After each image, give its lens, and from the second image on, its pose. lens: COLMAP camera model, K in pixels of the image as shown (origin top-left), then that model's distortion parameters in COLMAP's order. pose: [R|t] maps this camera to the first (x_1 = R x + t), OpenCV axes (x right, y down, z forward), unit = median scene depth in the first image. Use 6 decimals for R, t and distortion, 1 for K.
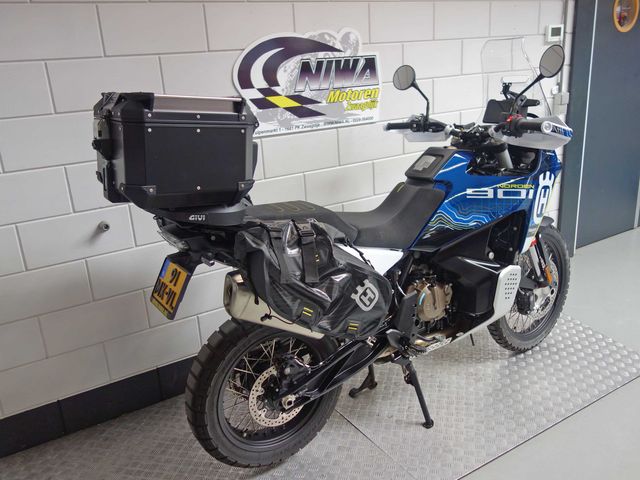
lens RADIAL K [[559.1, 0, 321.1], [0, 559.1, 239.4], [0, 0, 1]] dist [0.003924, -0.008569]
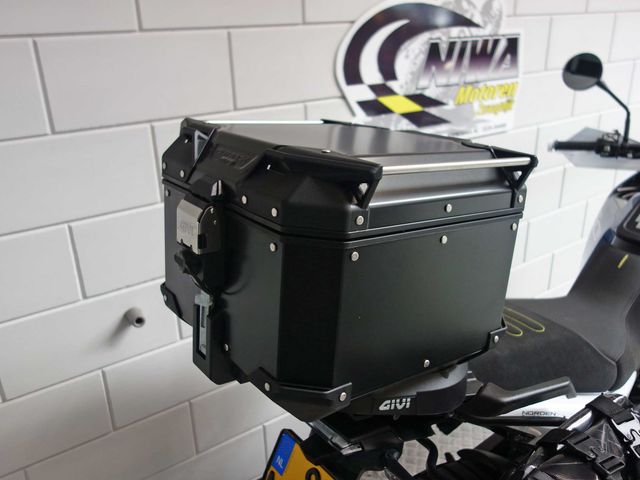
lens RADIAL K [[559.1, 0, 319.7], [0, 559.1, 238.8], [0, 0, 1]] dist [0.003924, -0.008569]
pose [[0.998281, 0.008482, 0.058001, -0.199365], [-0.012032, 0.998056, 0.061143, -0.130021], [-0.057369, -0.061736, 0.996442, 0.350841]]
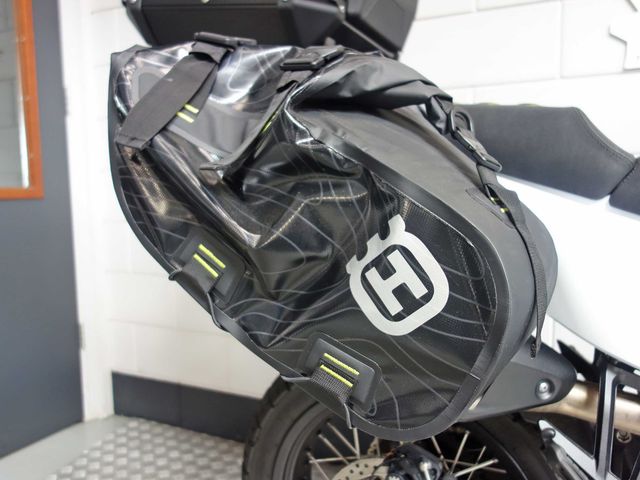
lens RADIAL K [[559.1, 0, 318.9], [0, 559.1, 241.4], [0, 0, 1]] dist [0.003924, -0.008569]
pose [[0.520194, 0.137664, -0.842880, 0.186524], [-0.281930, 0.959279, -0.017321, 0.062947], [0.806172, 0.246643, 0.537823, 0.519065]]
